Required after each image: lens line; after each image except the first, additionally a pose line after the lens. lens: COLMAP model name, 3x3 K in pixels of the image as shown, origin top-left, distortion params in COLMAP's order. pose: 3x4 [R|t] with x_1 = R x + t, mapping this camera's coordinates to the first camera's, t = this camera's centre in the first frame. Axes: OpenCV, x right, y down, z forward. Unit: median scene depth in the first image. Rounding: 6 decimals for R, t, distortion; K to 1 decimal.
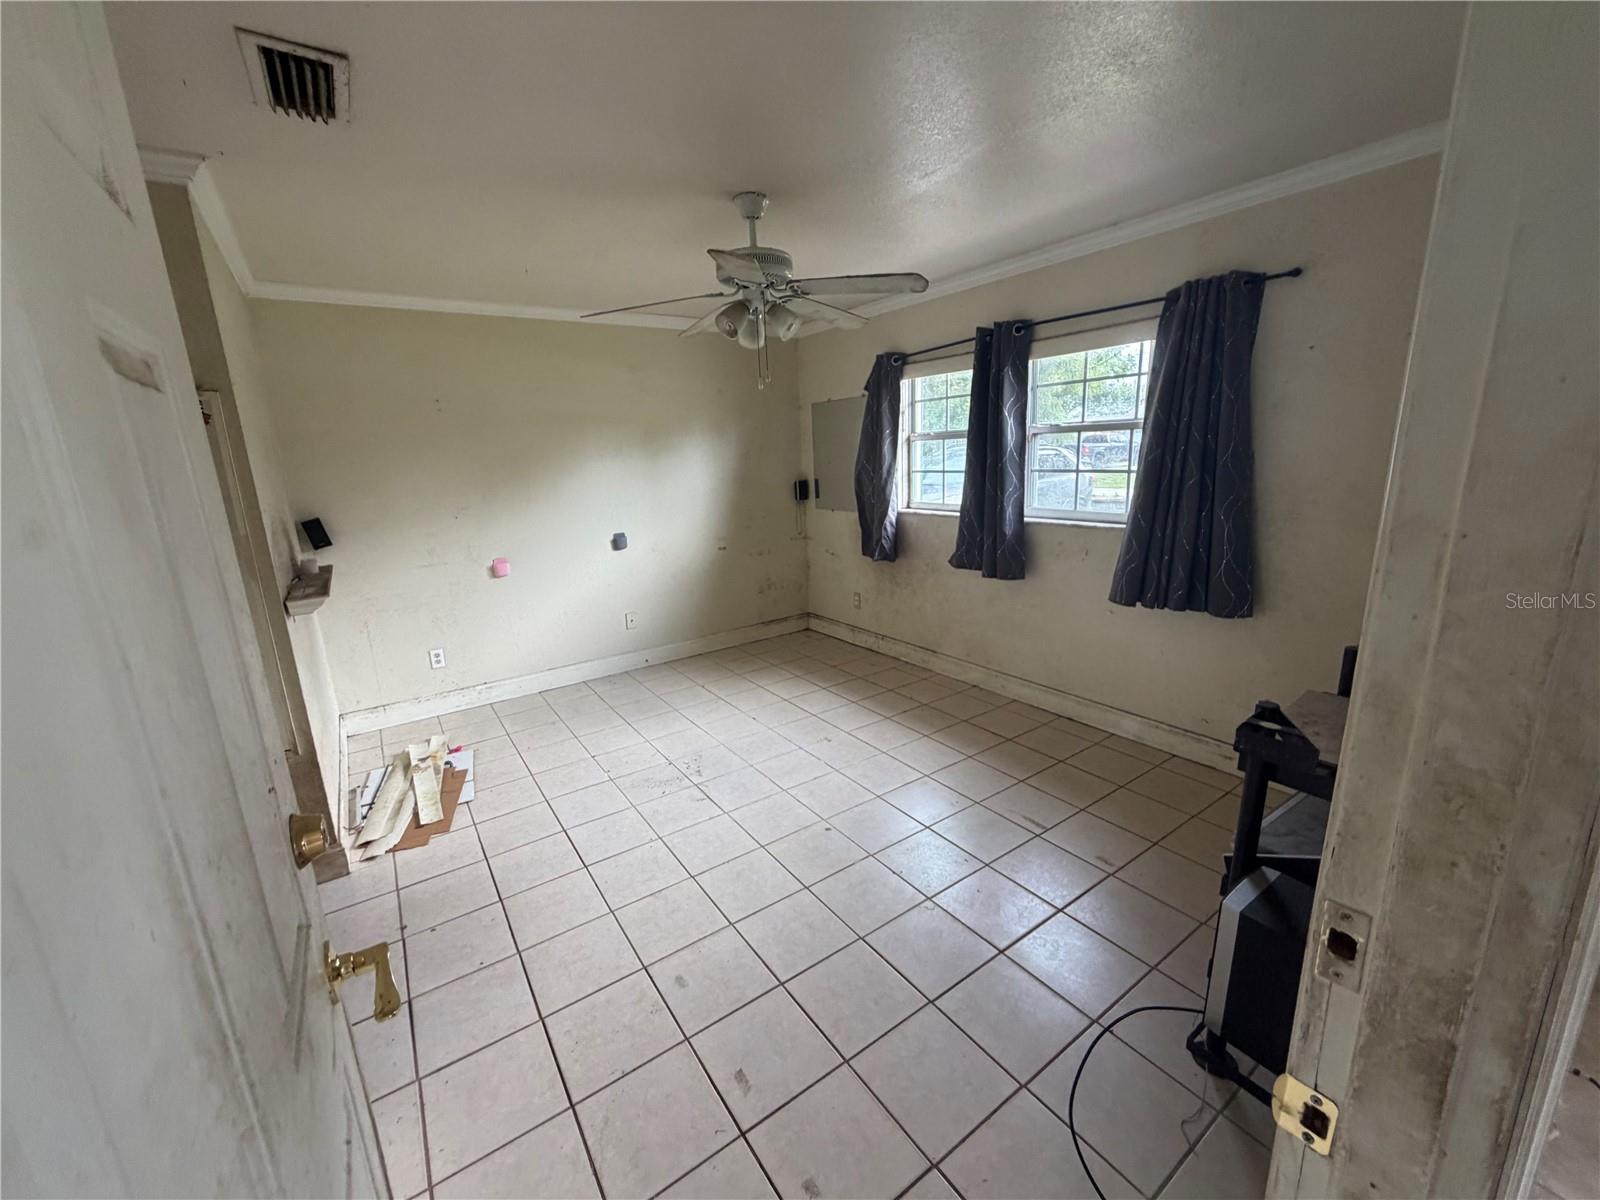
lens RADIAL K [[639.6, 0, 799.8], [0, 639.6, 603.0], [0, 0, 1]] dist [-0.001533, 0.000747]
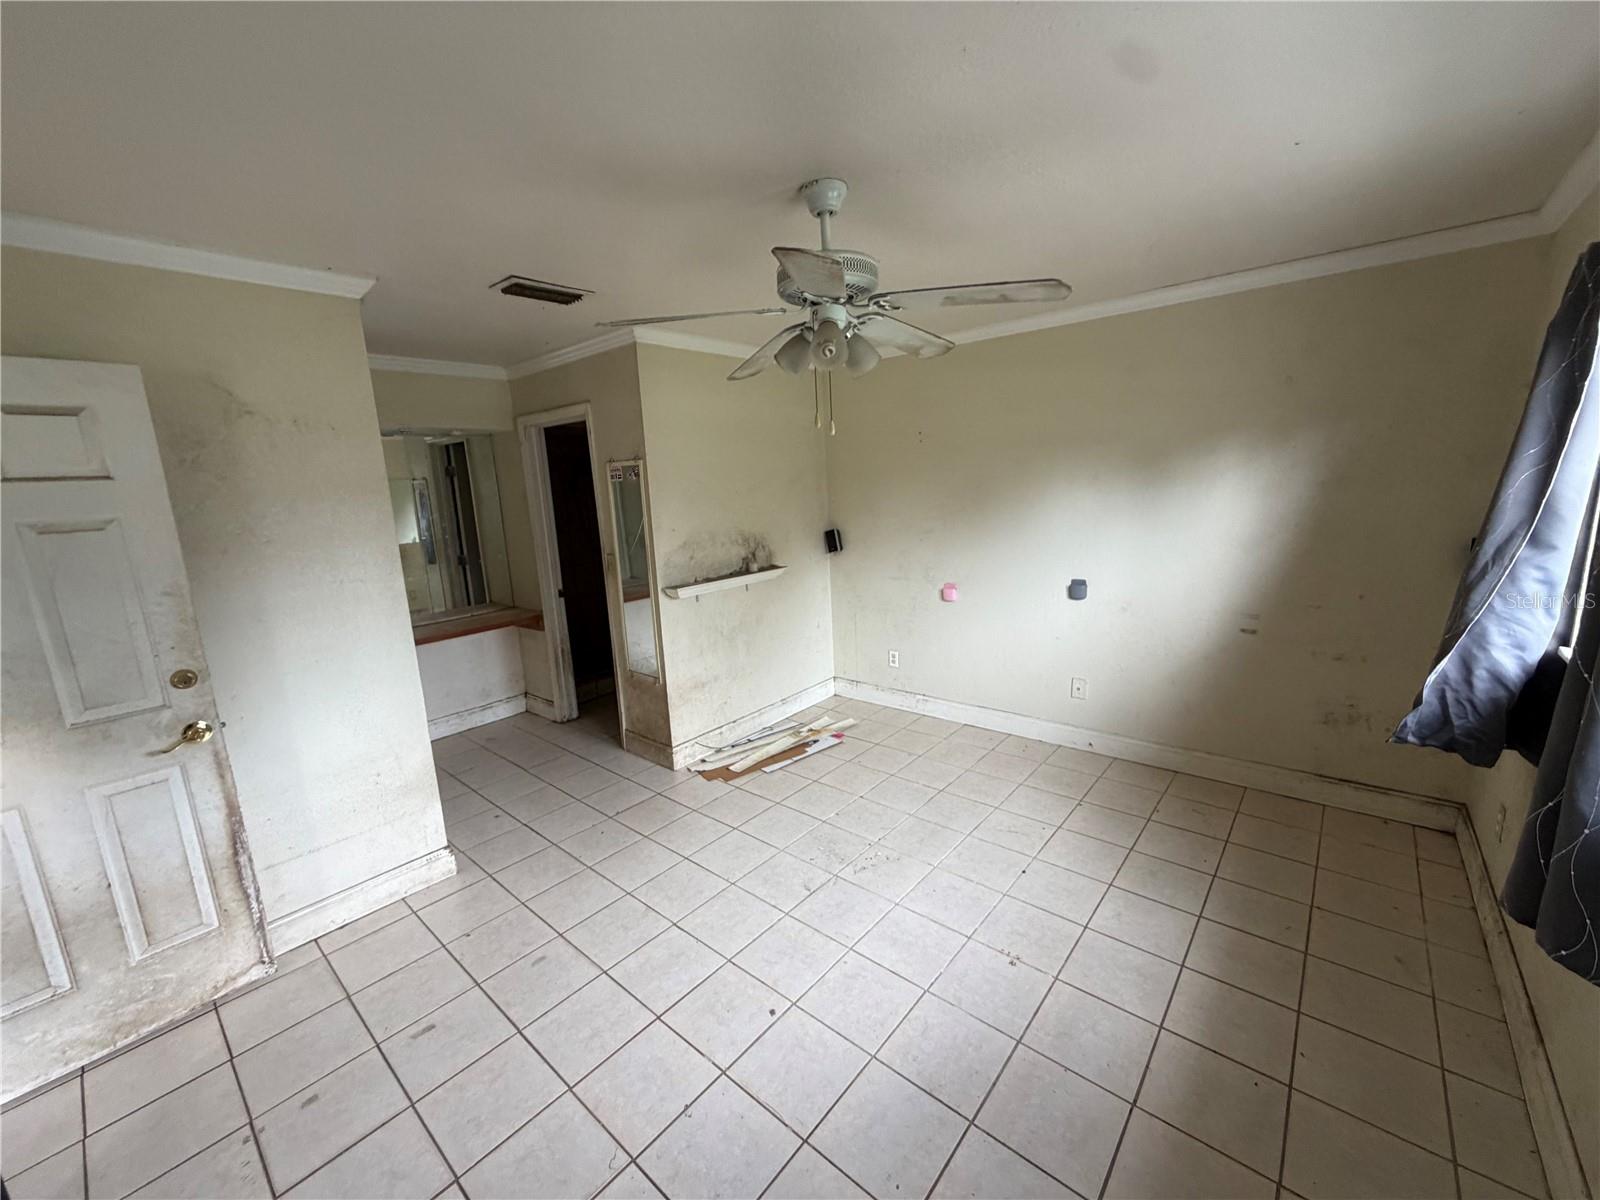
lens RADIAL K [[639.6, 0, 797.6], [0, 639.6, 600.3], [0, 0, 1]] dist [-0.001533, 0.000747]
pose [[0.250391, 0.207911, -0.945557, 0.443733], [-0.189045, 0.968368, 0.162866, -0.166513], [0.949508, 0.137973, 0.281775, 0.497573]]
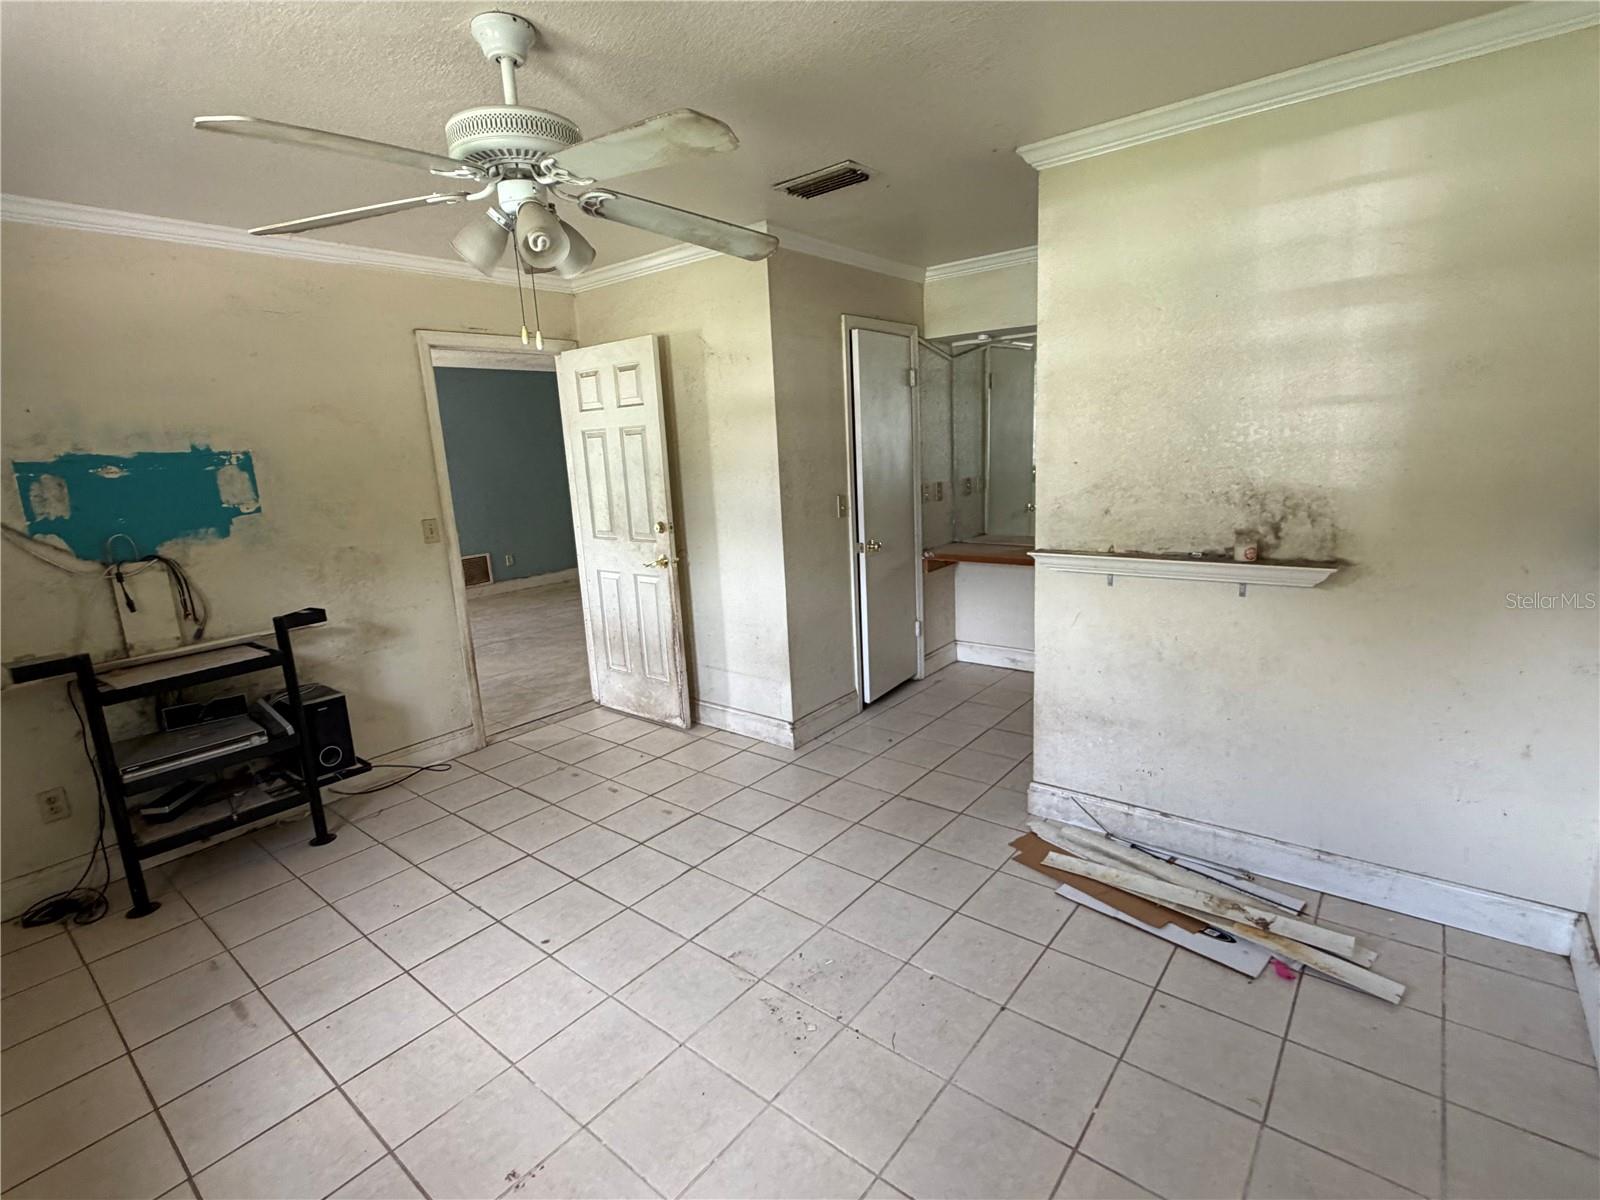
lens RADIAL K [[766.9, 0, 793.8], [0, 766.9, 597.6], [0, 0, 1]] dist [-0.002987, 0.000488]
pose [[-0.957698, 0.143397, -0.249503, -0.048183], [0.023968, 0.903741, 0.427408, -0.272688], [0.286776, 0.403347, -0.868948, 1.145971]]
